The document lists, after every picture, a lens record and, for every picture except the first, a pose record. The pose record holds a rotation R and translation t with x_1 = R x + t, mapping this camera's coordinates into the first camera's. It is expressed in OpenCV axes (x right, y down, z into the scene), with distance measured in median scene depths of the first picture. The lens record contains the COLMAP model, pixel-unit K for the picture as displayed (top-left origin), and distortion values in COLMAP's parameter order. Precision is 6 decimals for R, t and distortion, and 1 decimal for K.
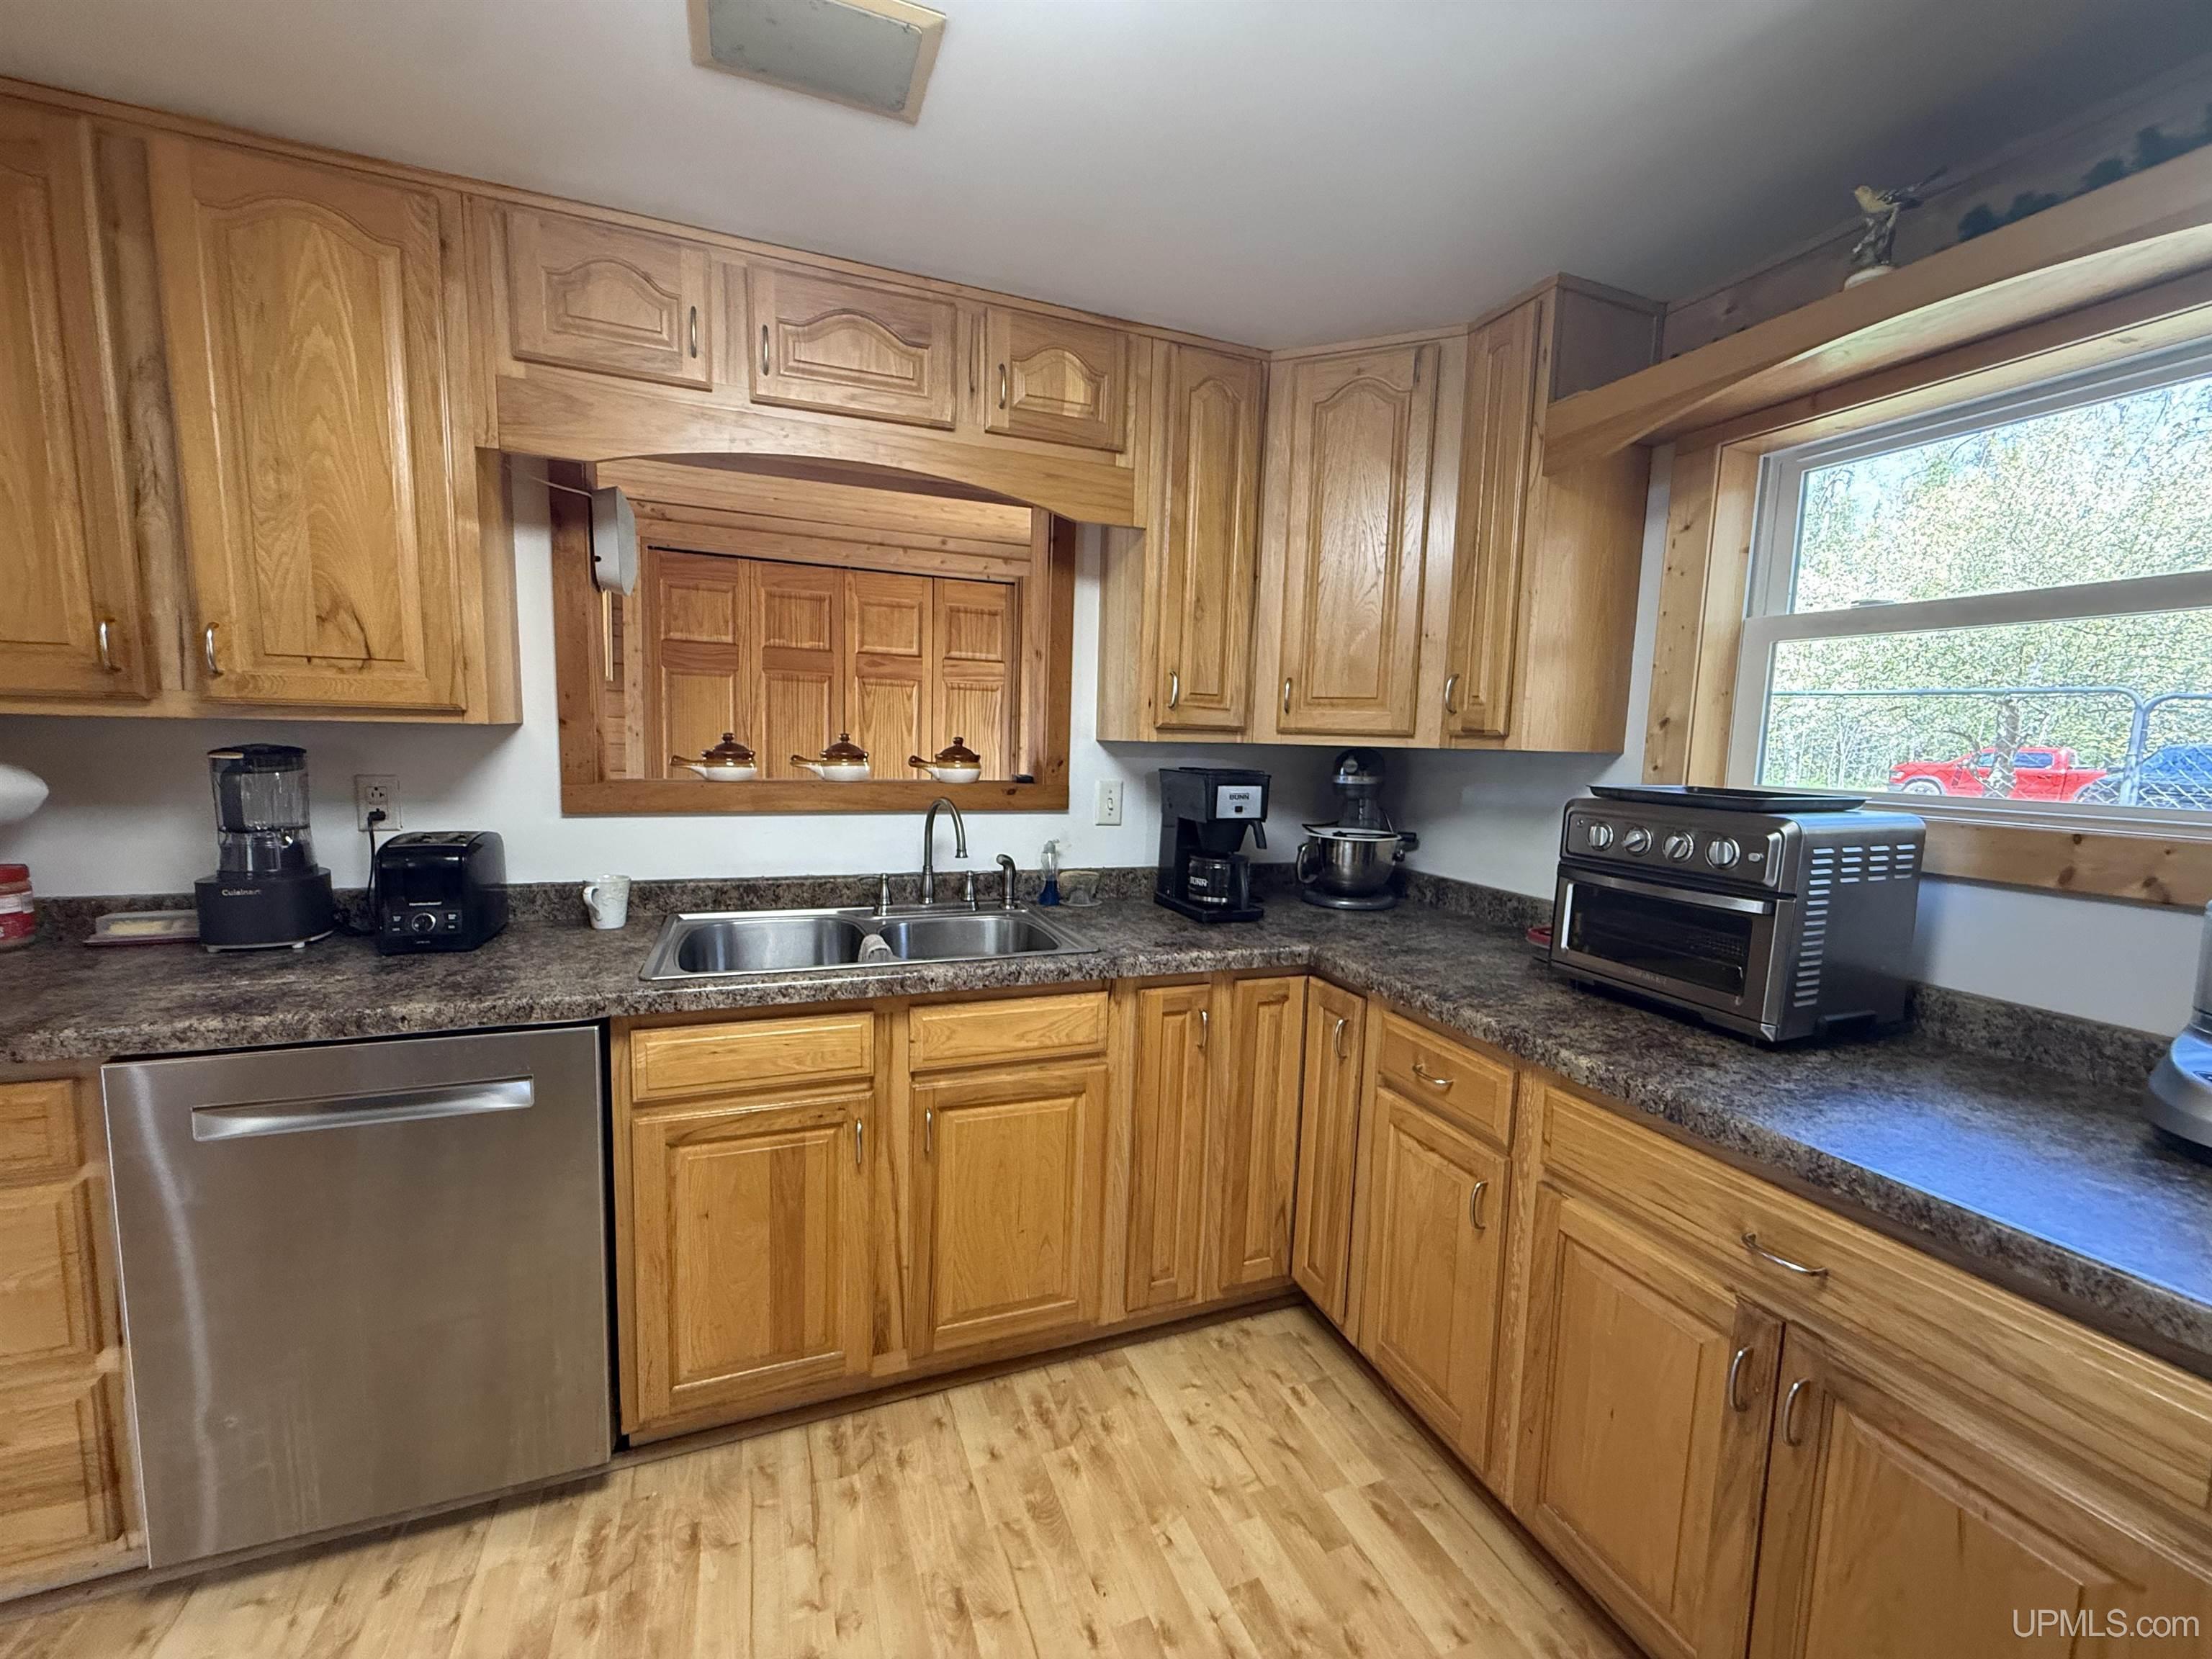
lens RADIAL K [[881.4, 0, 1103.7], [0, 881.4, 833.2], [0, 0, 1]] dist [-0.000531, 0.000405]
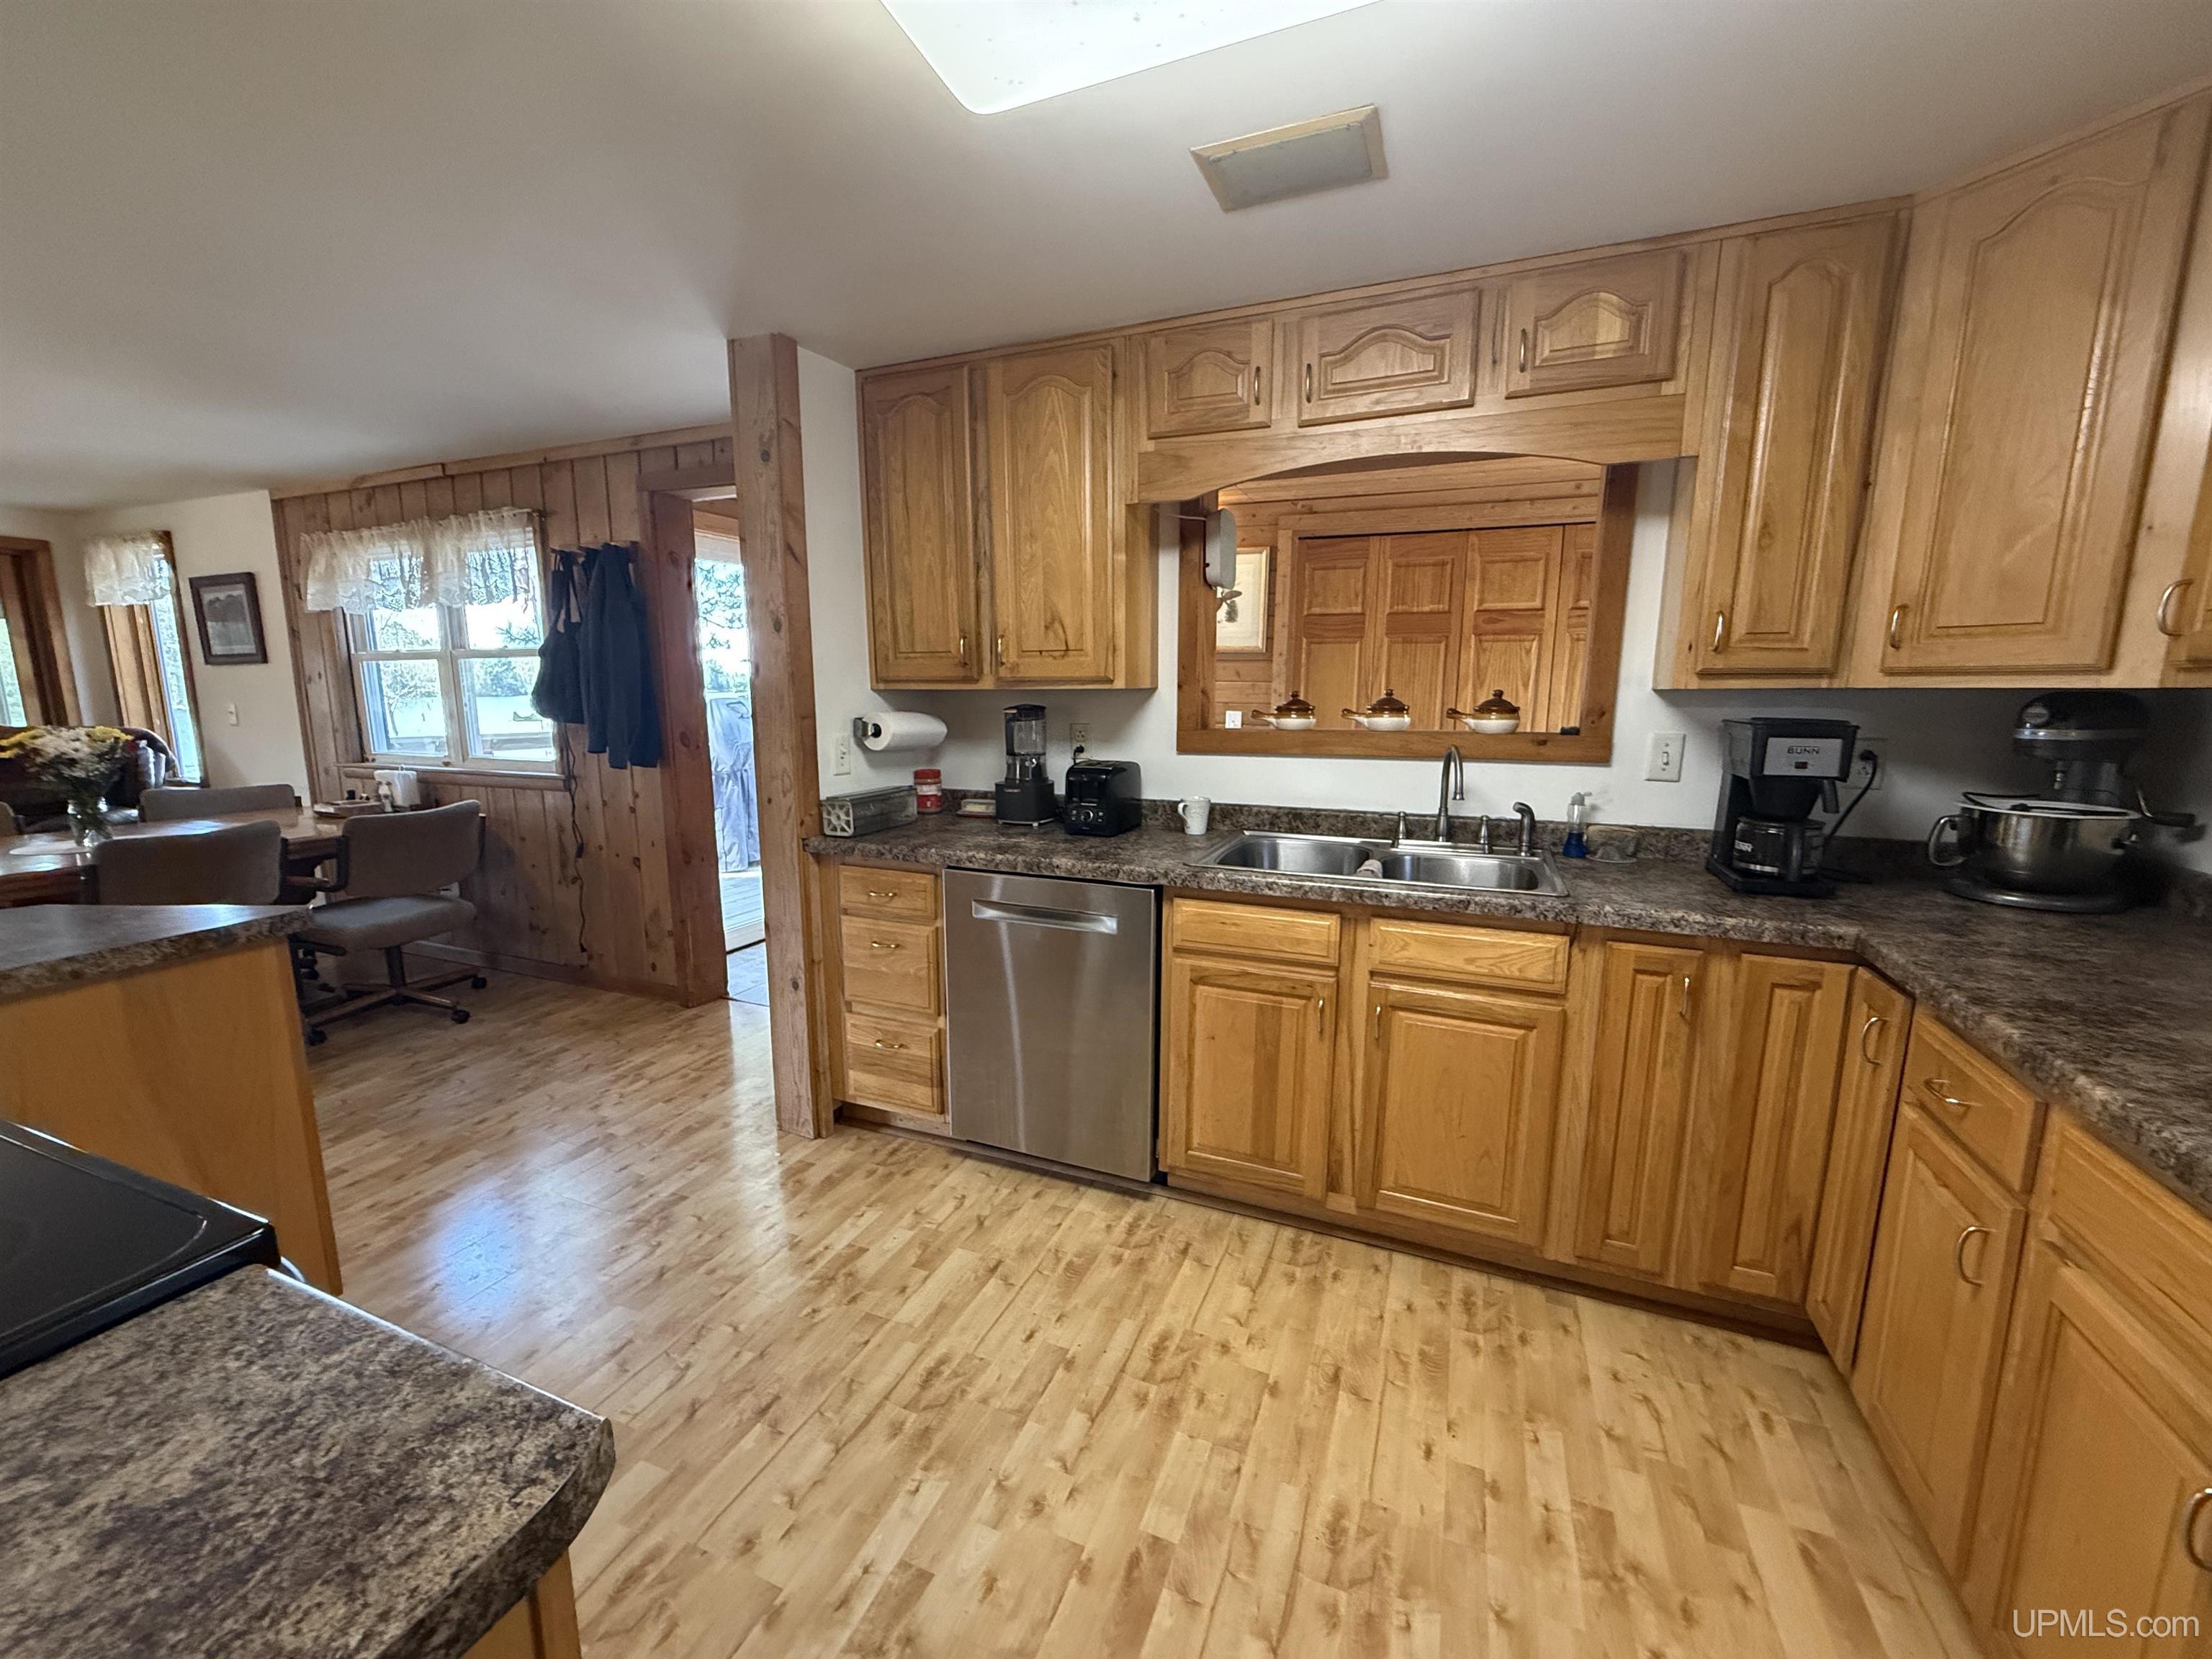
lens RADIAL K [[881.4, 0, 1103.7], [0, 881.4, 833.2], [0, 0, 1]] dist [-0.000531, 0.000405]
pose [[0.718596, 0.086477, -0.690031, 0.323599], [-0.056379, 0.996217, 0.066136, 0.024291], [0.693139, -0.008622, 0.720752, -0.112509]]
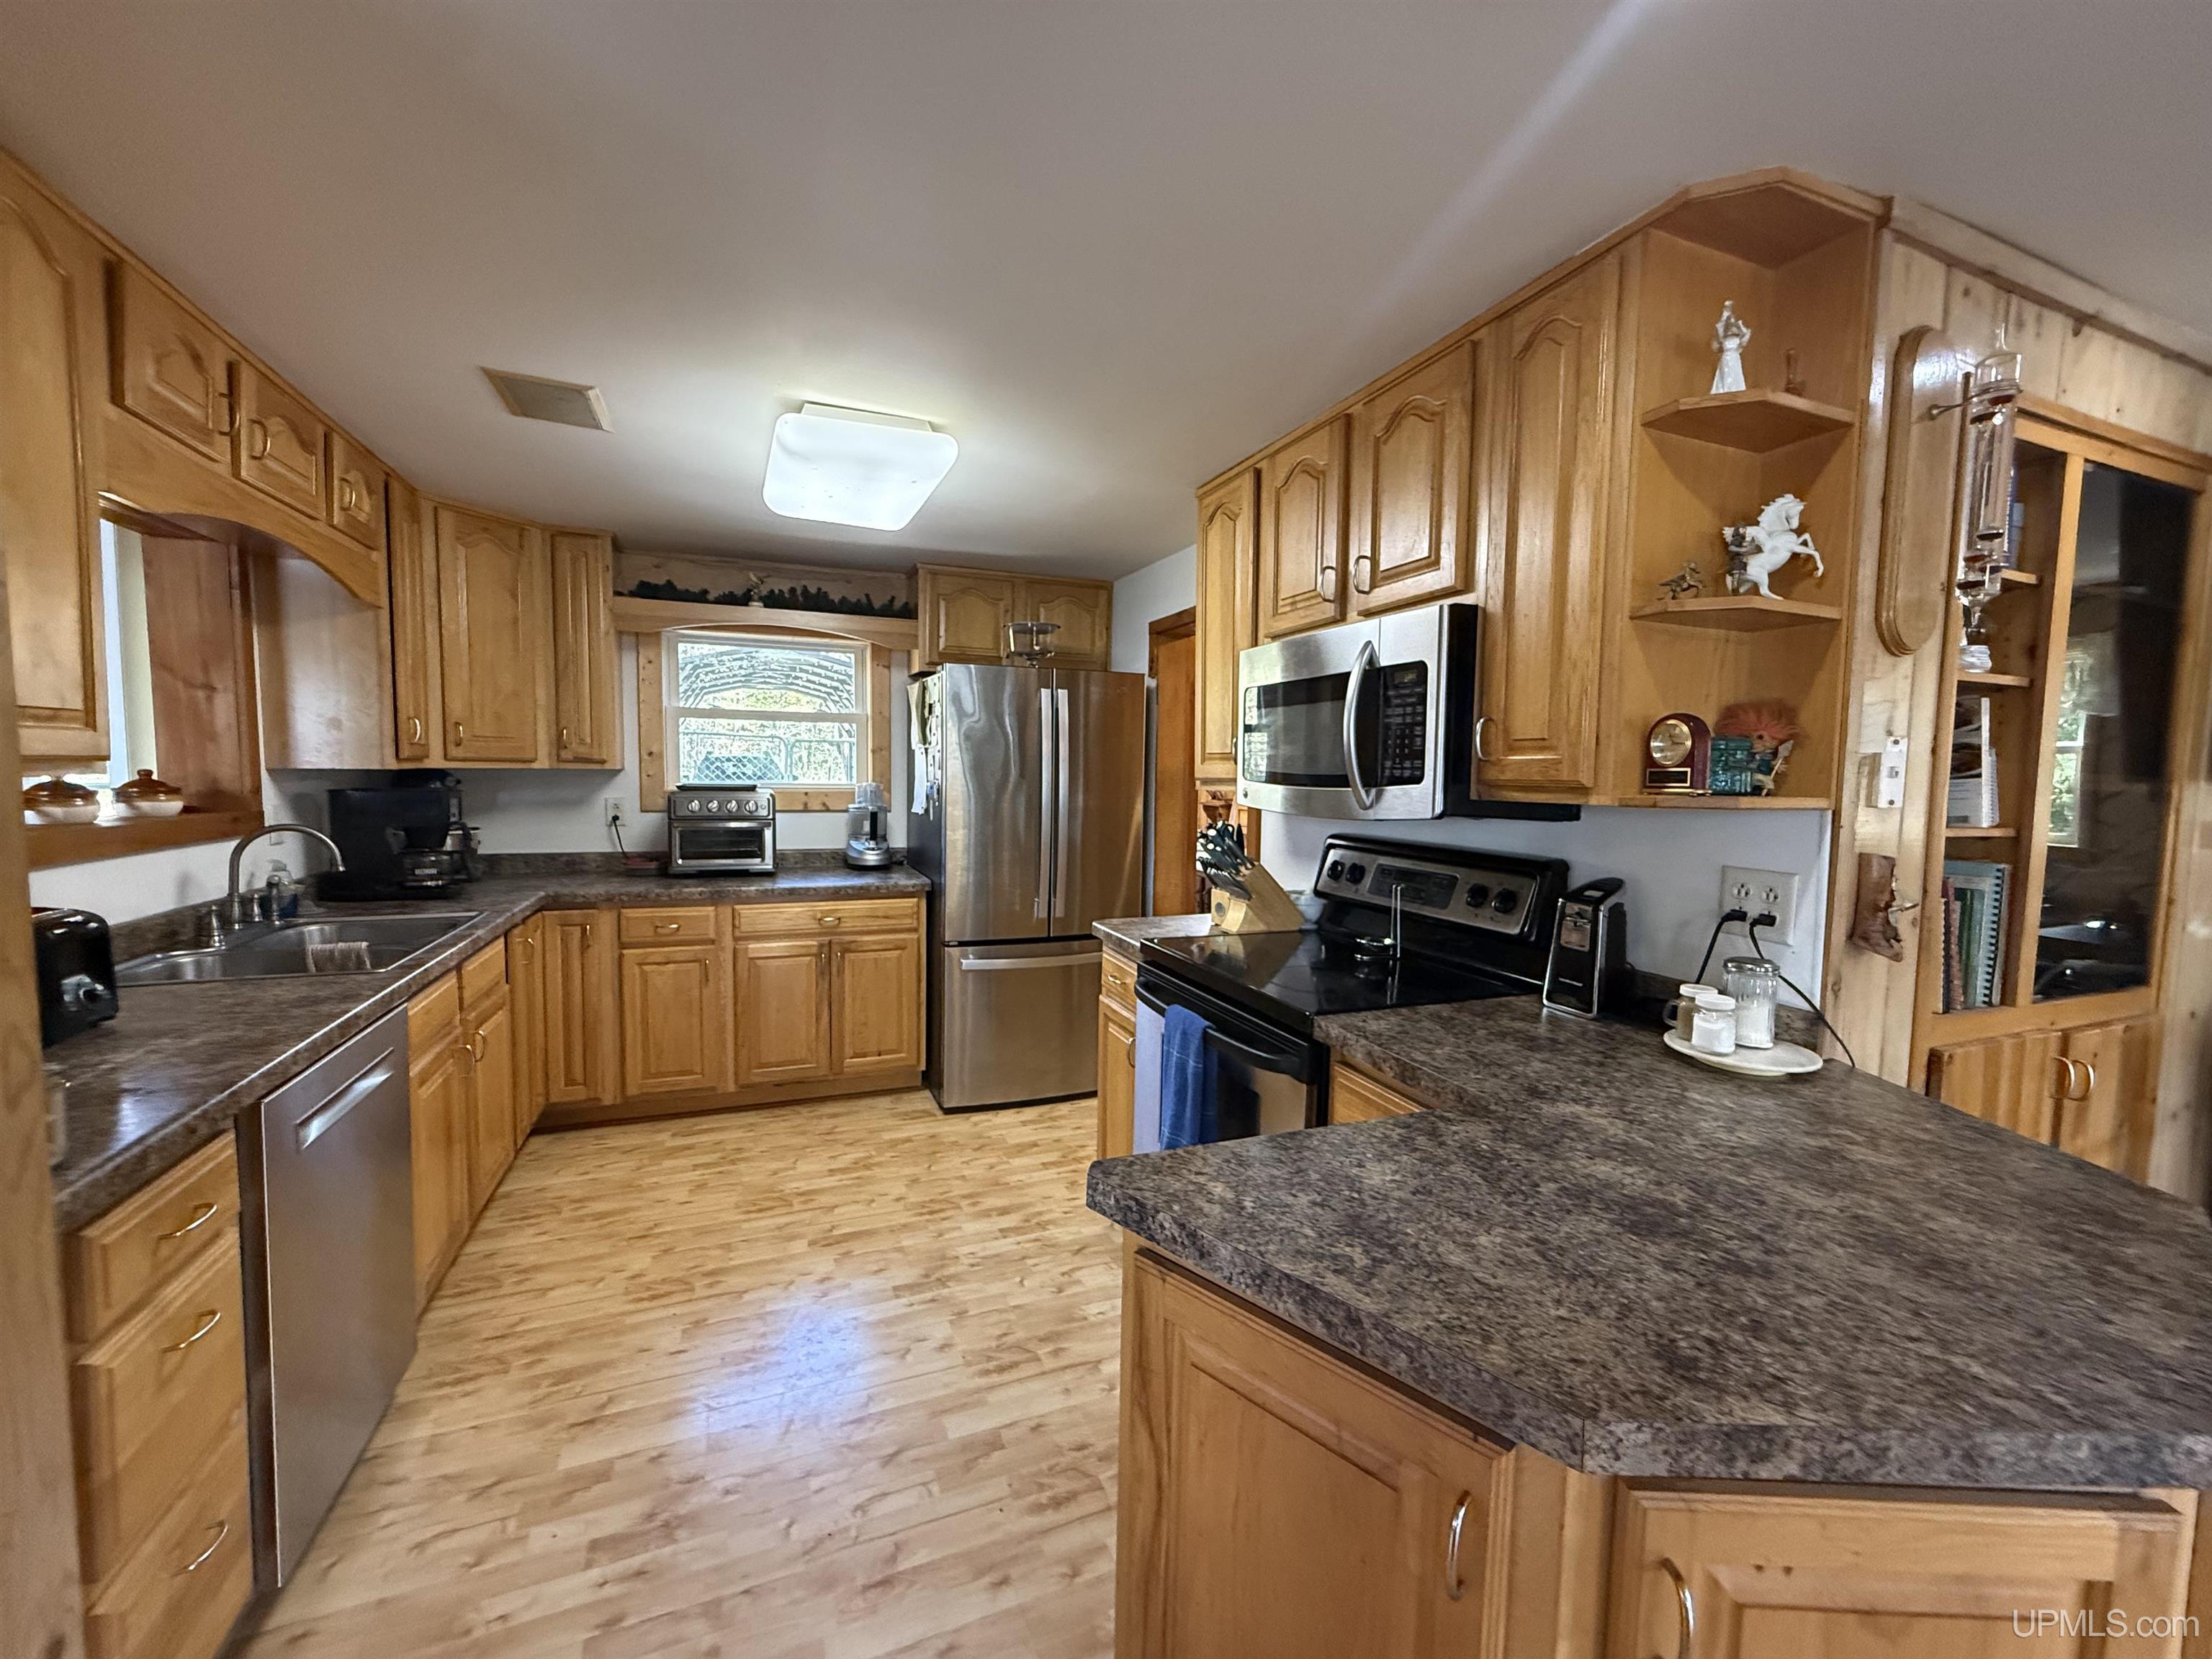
lens RADIAL K [[881.4, 0, 1103.7], [0, 881.4, 833.2], [0, 0, 1]] dist [-0.000531, 0.000405]
pose [[-0.010070, -0.099294, 0.995007, -1.552370], [0.092059, 0.990740, 0.099800, -0.053553], [-0.995703, 0.092605, -0.000836, -0.044885]]
